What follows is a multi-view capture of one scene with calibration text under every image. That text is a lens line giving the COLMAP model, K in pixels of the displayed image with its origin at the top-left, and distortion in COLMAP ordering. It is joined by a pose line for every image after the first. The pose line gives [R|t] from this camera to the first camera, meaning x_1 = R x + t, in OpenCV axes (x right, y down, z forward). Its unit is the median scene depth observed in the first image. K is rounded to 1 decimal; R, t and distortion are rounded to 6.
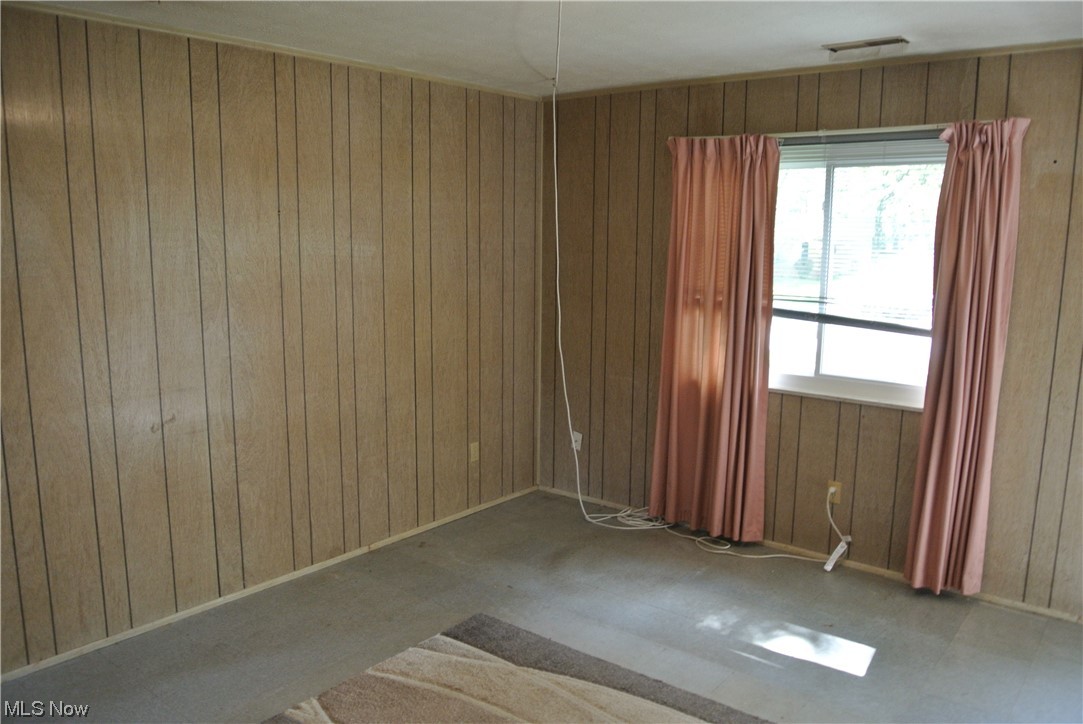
lens RADIAL K [[830.2, 0, 542.1], [0, 830.2, 364.5], [0, 0, 1]] dist [-0.077171, 0.020184]
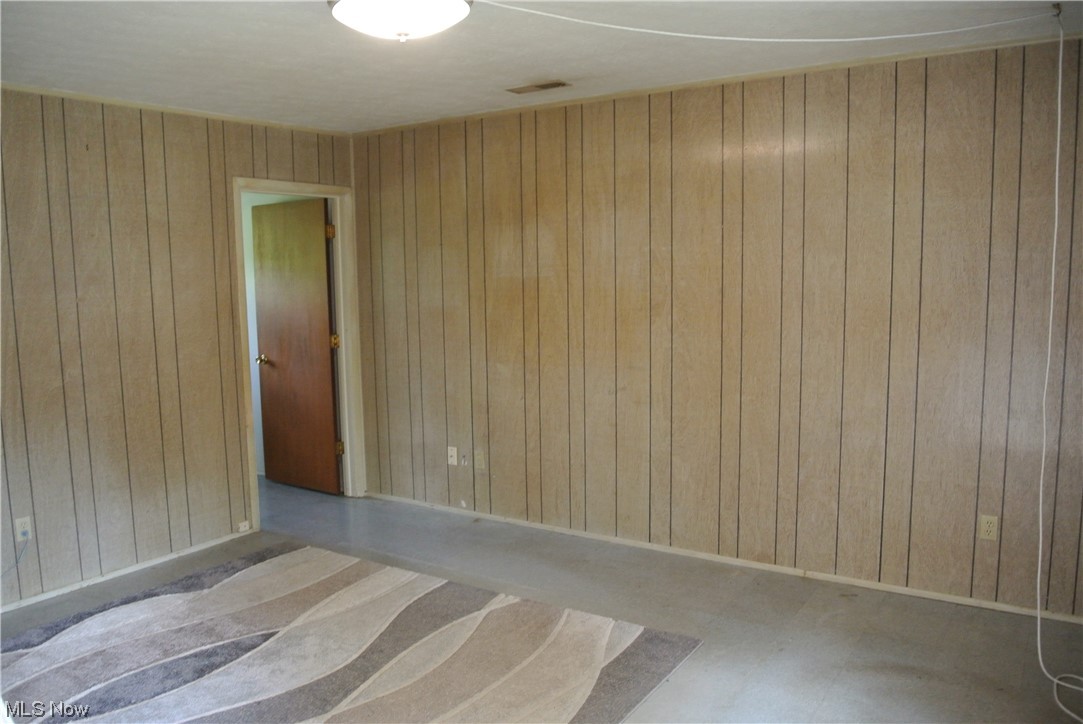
lens RADIAL K [[830.2, 0, 541.1], [0, 830.2, 365.0], [0, 0, 1]] dist [-0.077171, 0.020184]
pose [[0.105984, 0.101287, -0.989196, 0.764281], [-0.142899, 0.986024, 0.085652, -0.058762], [0.984046, 0.132277, 0.118977, 0.638115]]
